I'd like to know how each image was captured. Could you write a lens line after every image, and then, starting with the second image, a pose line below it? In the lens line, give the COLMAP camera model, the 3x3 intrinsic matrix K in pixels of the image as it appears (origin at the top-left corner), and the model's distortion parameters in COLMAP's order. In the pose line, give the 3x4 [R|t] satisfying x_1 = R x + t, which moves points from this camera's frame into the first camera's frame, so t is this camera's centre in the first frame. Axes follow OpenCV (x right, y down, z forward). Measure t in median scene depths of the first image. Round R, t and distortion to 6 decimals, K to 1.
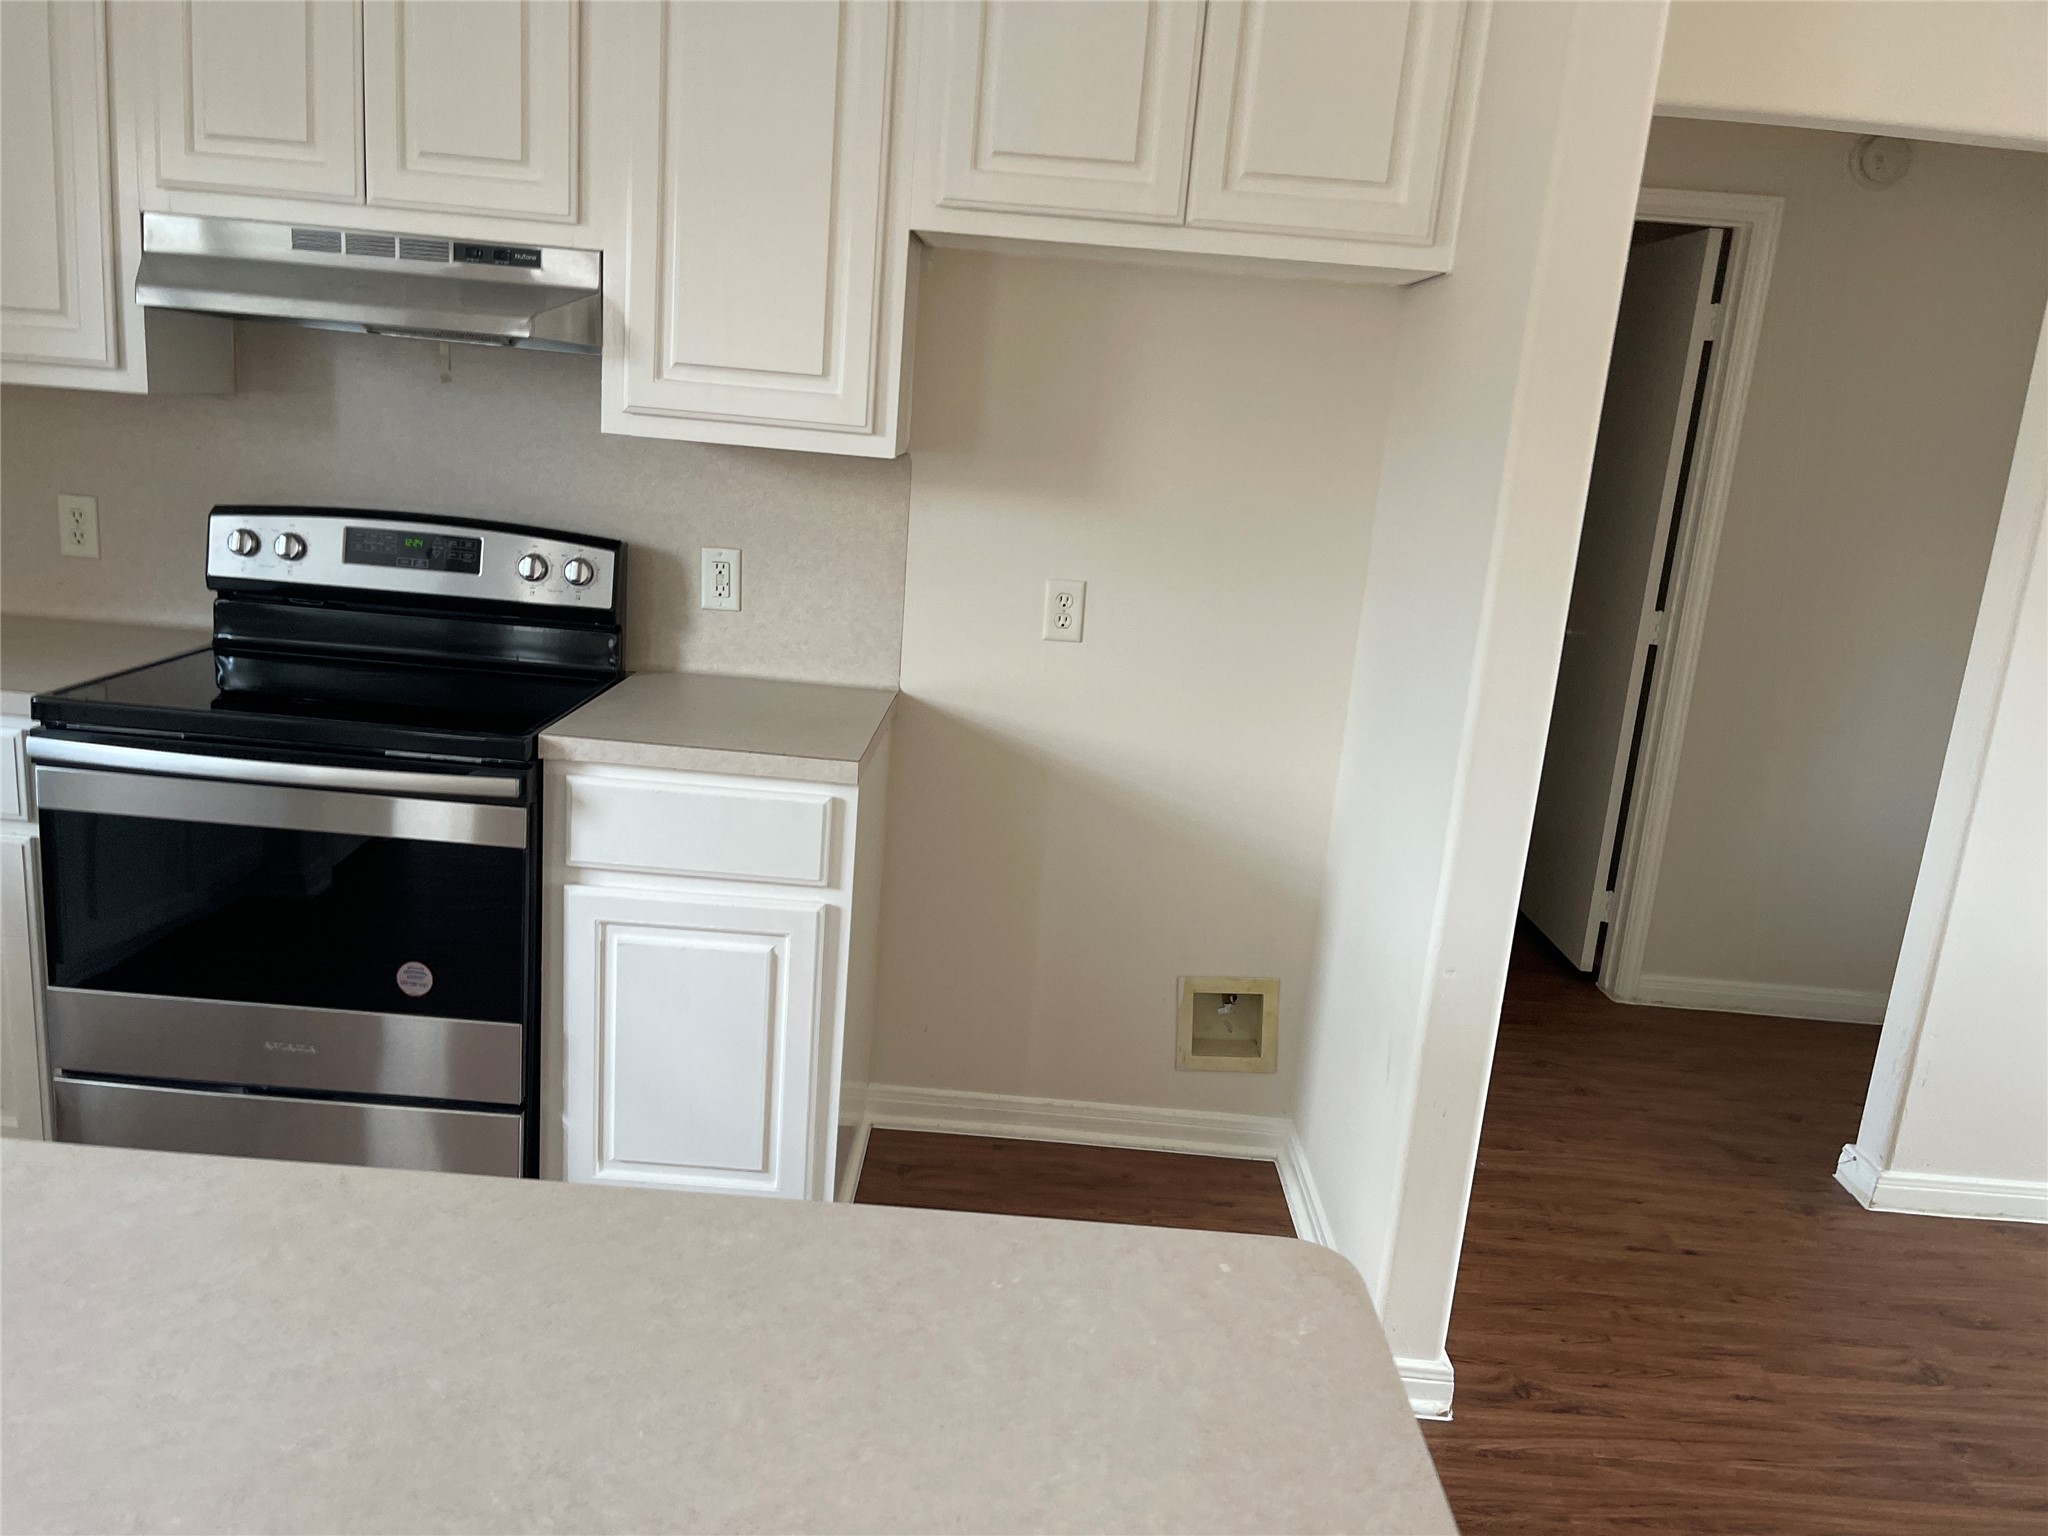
lens RADIAL K [[1542.3, 0, 1028.7], [0, 1542.3, 776.7], [0, 0, 1]] dist [0.032885, -0.035935]
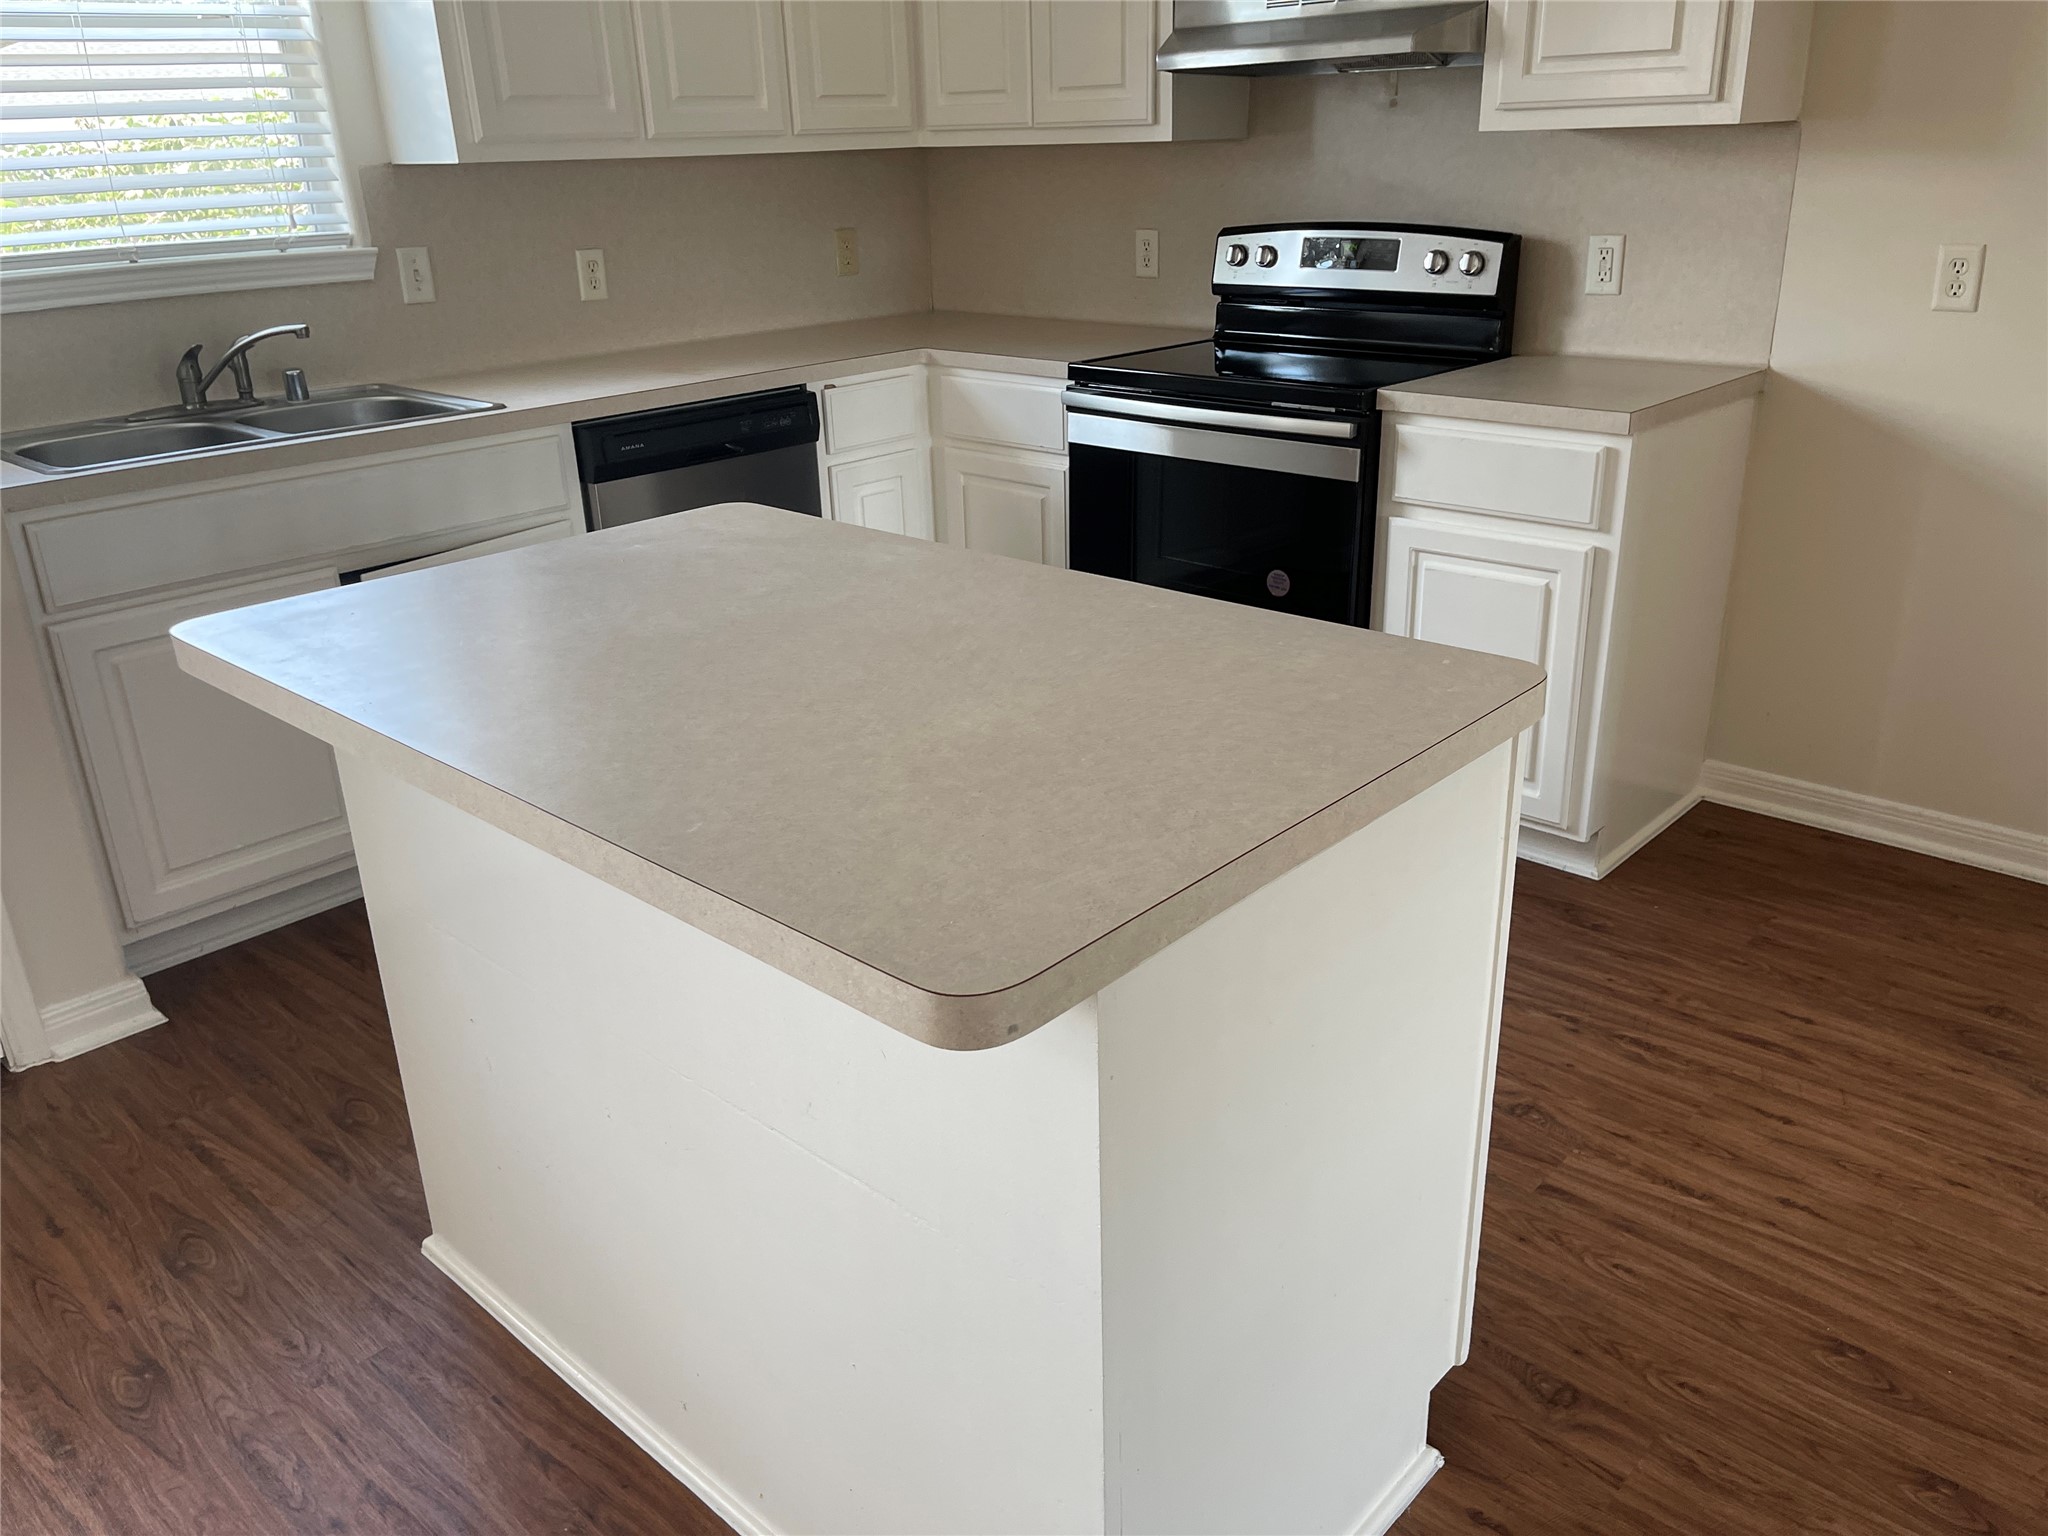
lens RADIAL K [[1542.3, 0, 1023.8], [0, 1542.3, 759.3], [0, 0, 1]] dist [0.032885, -0.035935]
pose [[0.730160, 0.155067, -0.665447, 0.299390], [-0.071796, 0.985928, 0.150970, 0.084241], [0.679493, -0.062456, 0.731019, -0.102642]]
